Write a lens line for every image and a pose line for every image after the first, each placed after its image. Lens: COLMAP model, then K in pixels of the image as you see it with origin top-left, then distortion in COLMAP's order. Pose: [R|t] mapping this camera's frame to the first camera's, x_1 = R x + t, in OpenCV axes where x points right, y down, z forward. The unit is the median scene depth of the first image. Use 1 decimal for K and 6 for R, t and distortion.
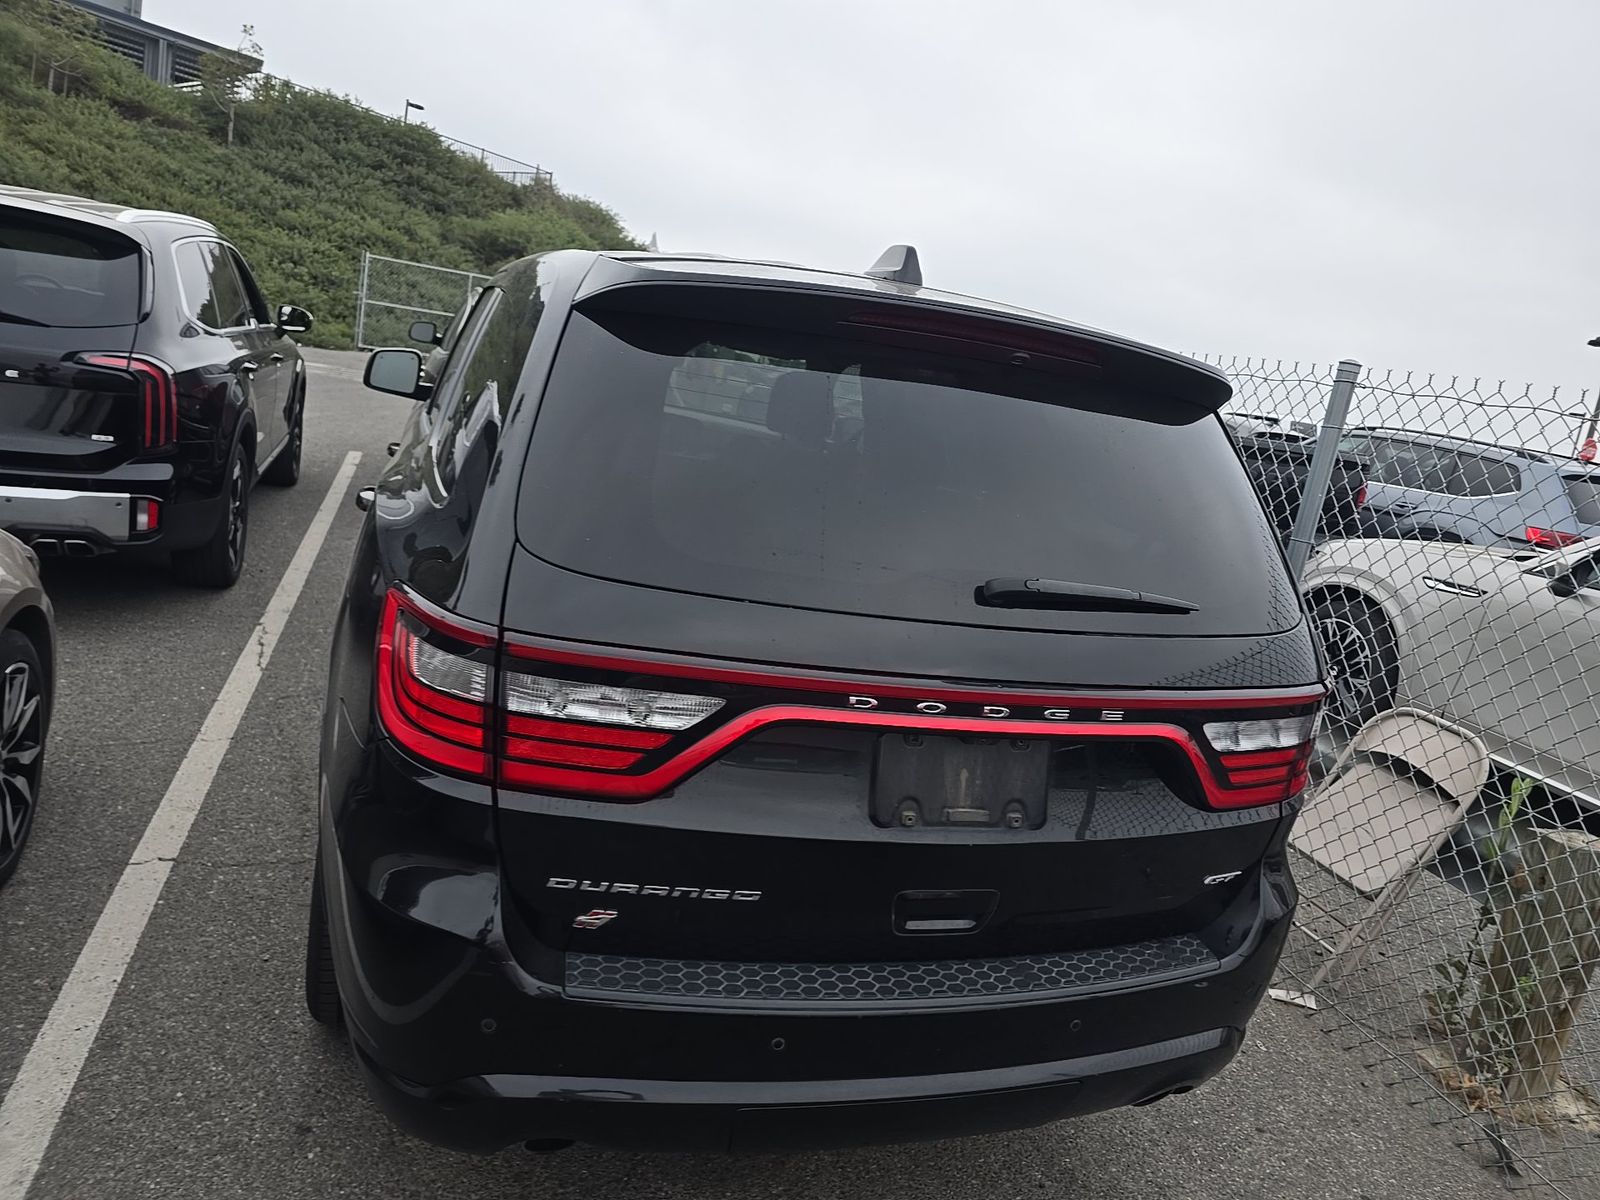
lens RADIAL K [[1087.0, 0, 796.7], [0, 1087.0, 598.7], [0, 0, 1]] dist [0.044509, -0.039628]
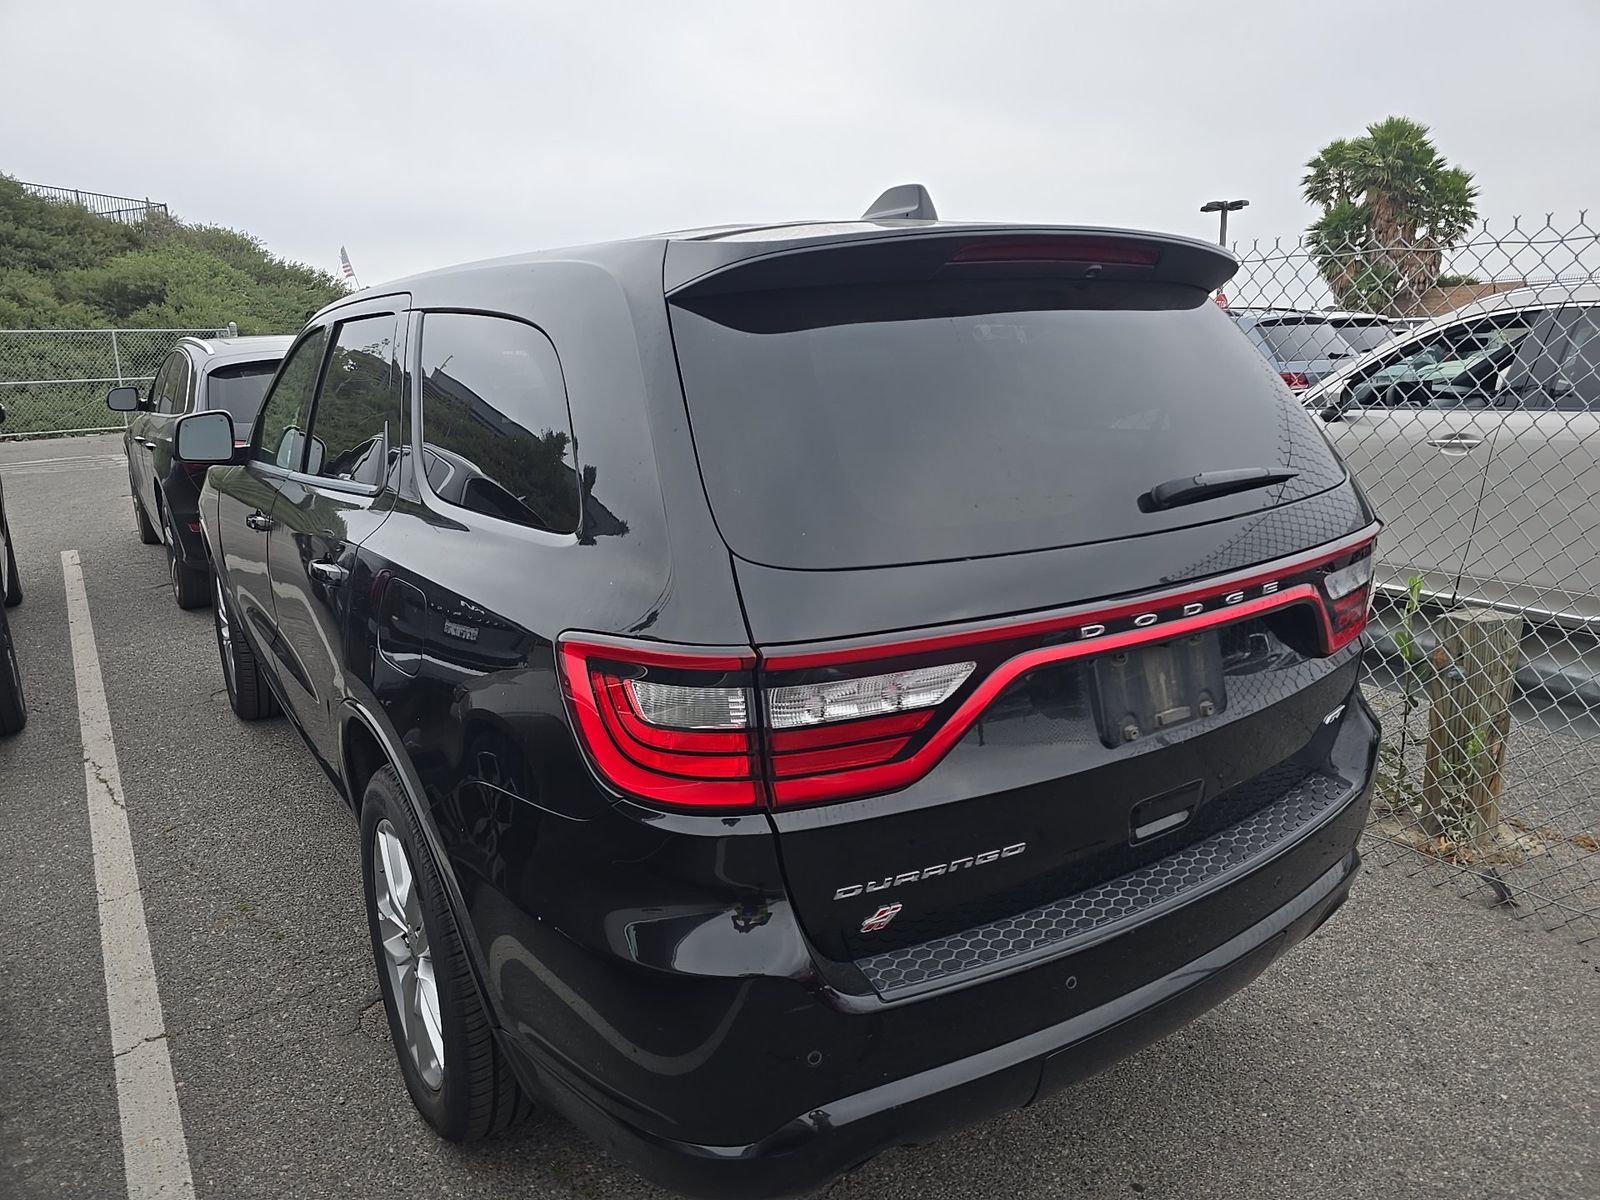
lens RADIAL K [[1087.0, 0, 790.8], [0, 1087.0, 604.4], [0, 0, 1]] dist [0.044509, -0.039628]
pose [[0.943894, -0.241610, 0.225140, -0.365864], [0.234686, 0.970372, 0.057443, -0.043798], [-0.232349, -0.001382, 0.972632, 0.074715]]
